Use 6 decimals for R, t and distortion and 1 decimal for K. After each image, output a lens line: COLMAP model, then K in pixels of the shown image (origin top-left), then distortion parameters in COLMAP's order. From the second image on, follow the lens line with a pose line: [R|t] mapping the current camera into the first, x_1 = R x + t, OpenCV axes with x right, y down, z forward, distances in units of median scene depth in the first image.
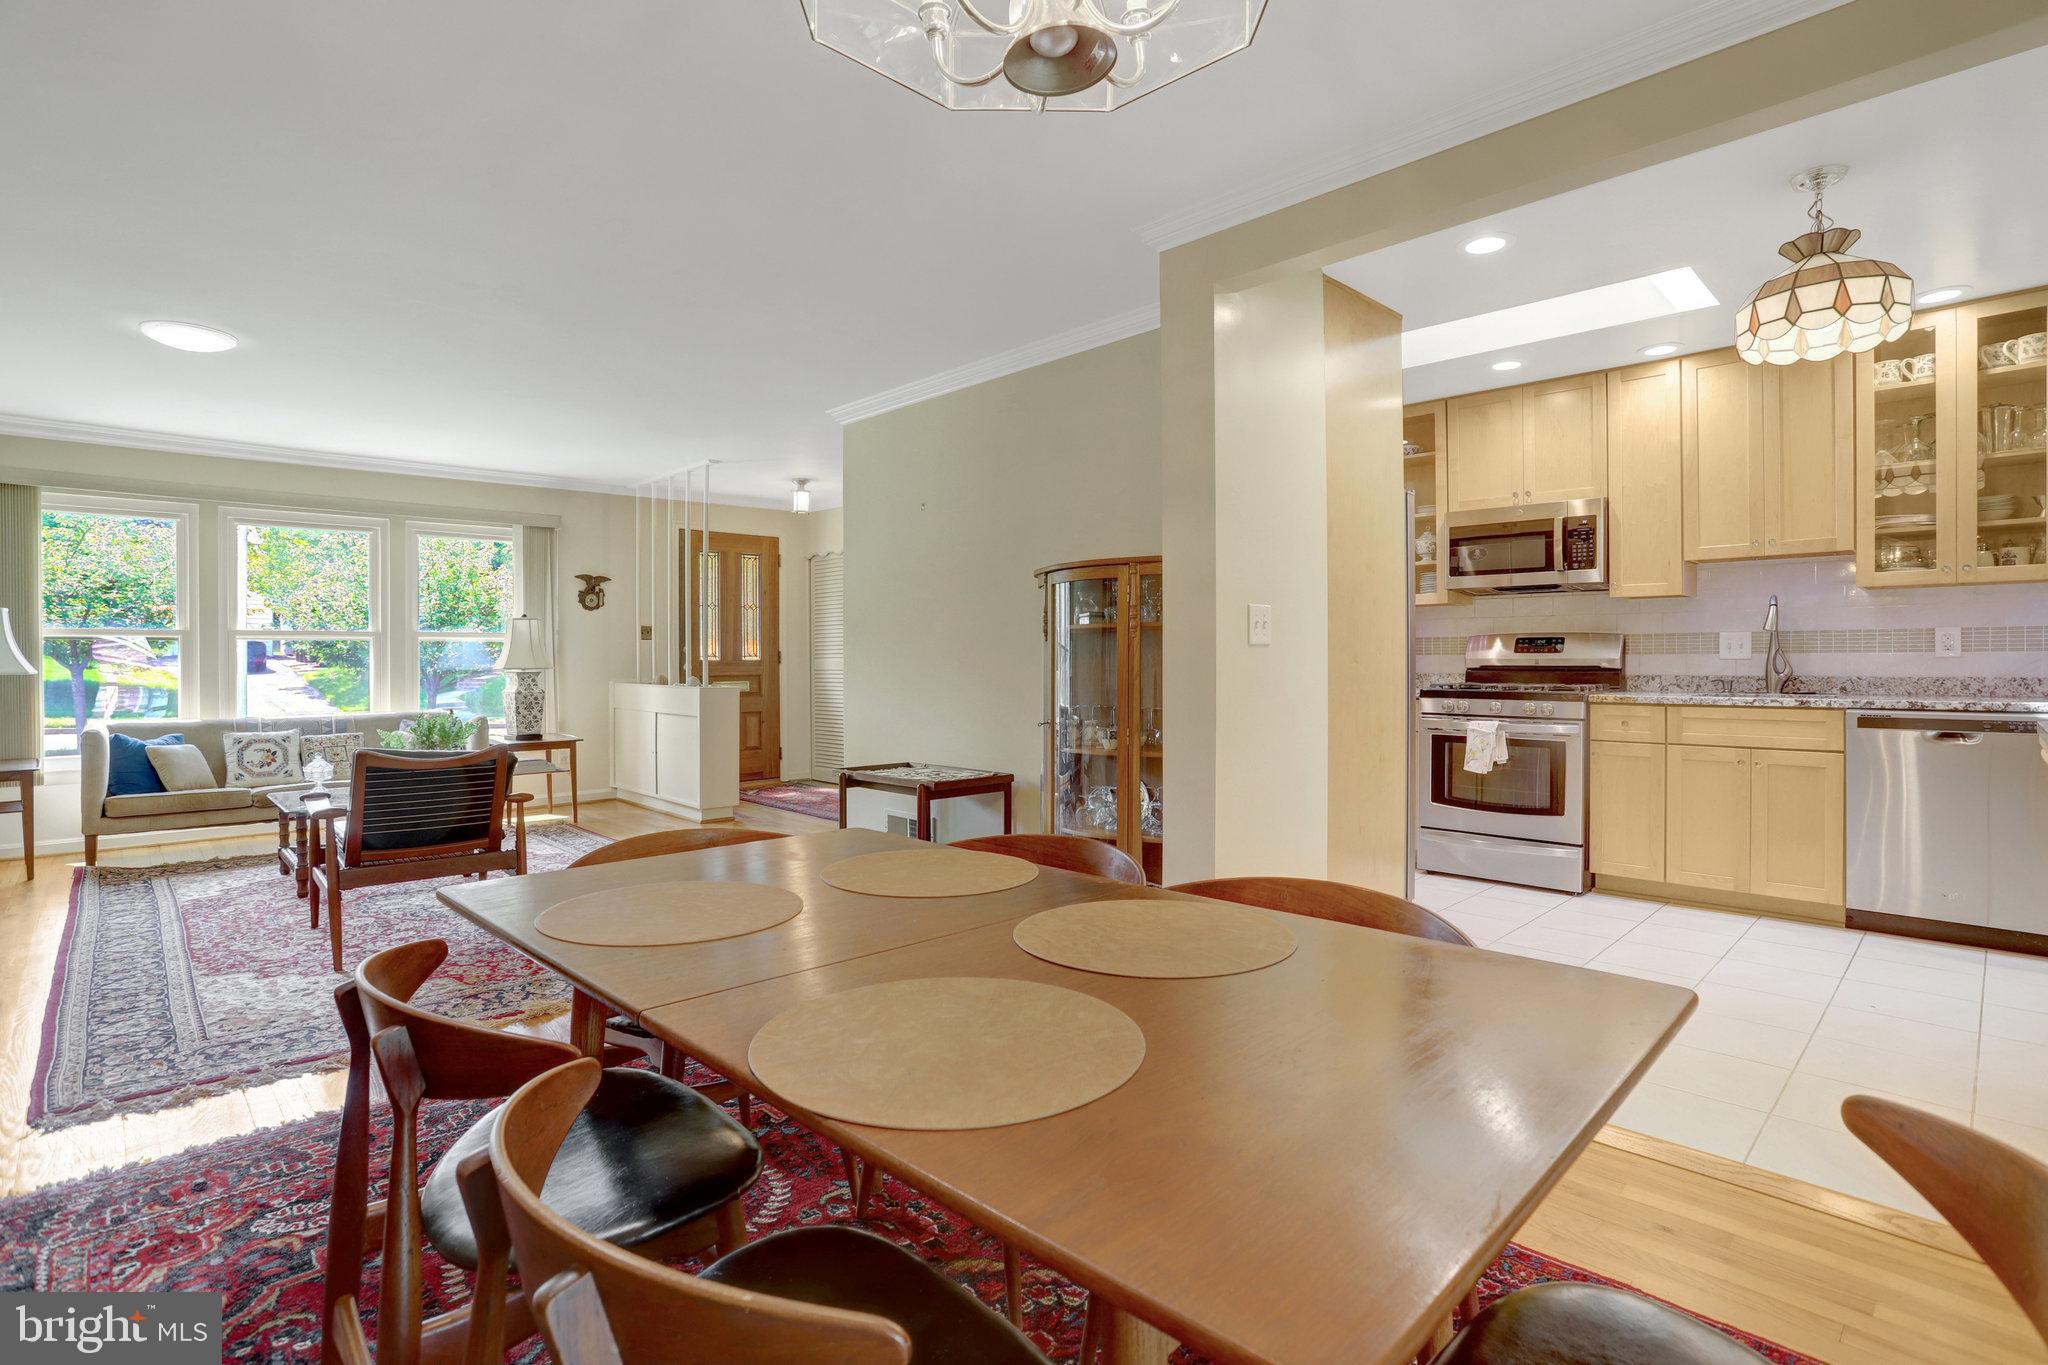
lens RADIAL K [[998.2, 0, 1029.1], [0, 998.2, 661.4], [0, 0, 1]] dist [-0.061517, 0.026043]
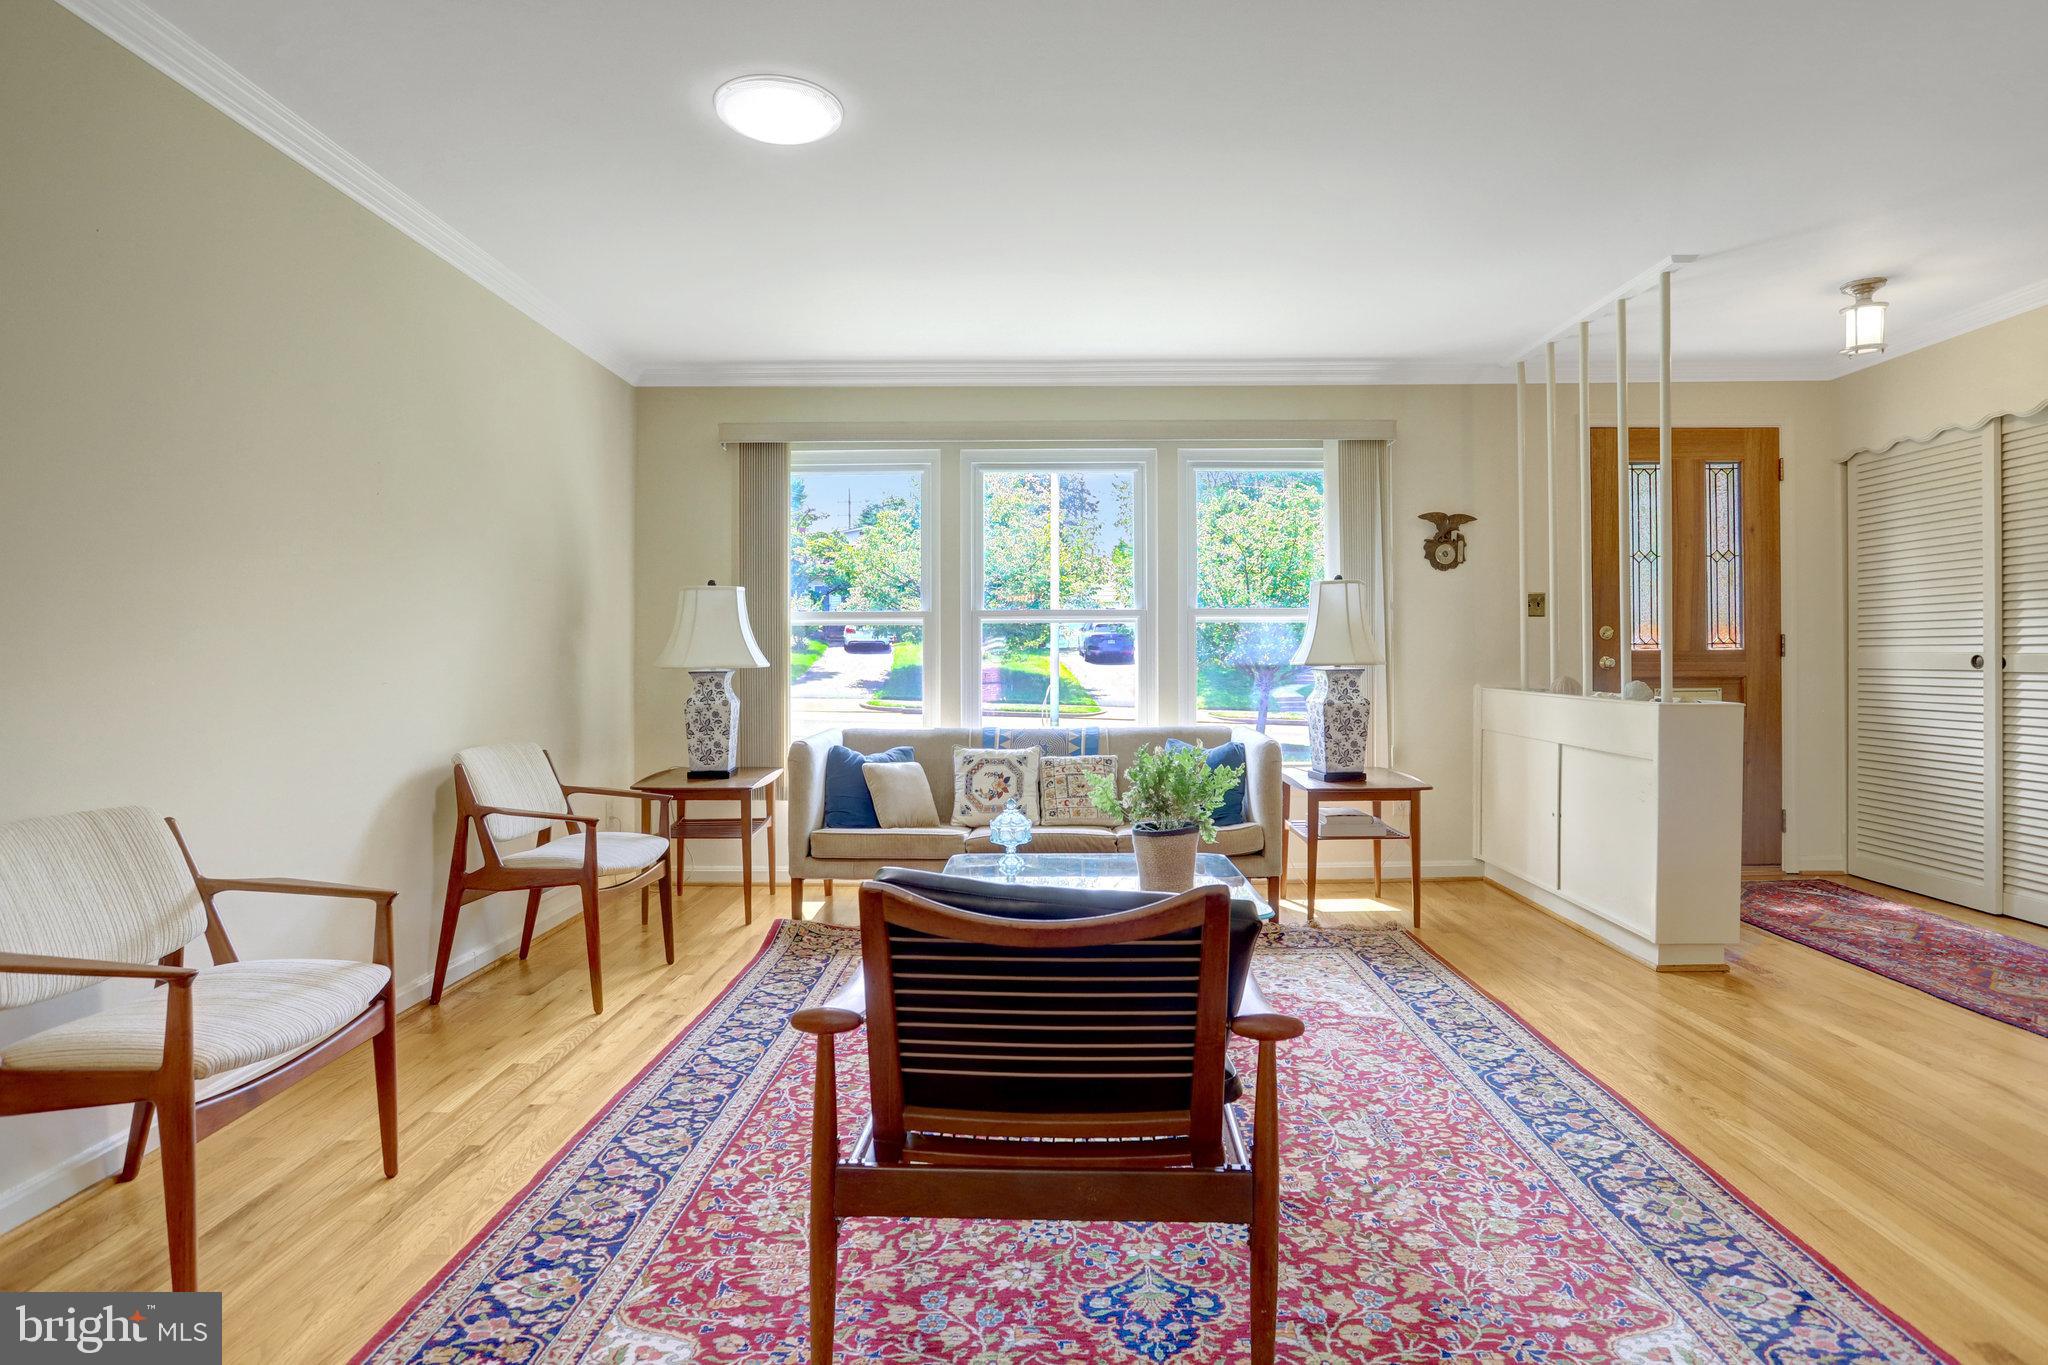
lens RADIAL K [[1076.3, 0, 1023.6], [0, 1076.3, 663.5], [0, 0, 1]] dist [-0.059910, 0.029727]
pose [[0.707672, 0.004749, -0.706525, -0.179264], [-0.000921, 0.999983, 0.005798, 0.003165], [0.706540, -0.003452, 0.707665, 0.386522]]
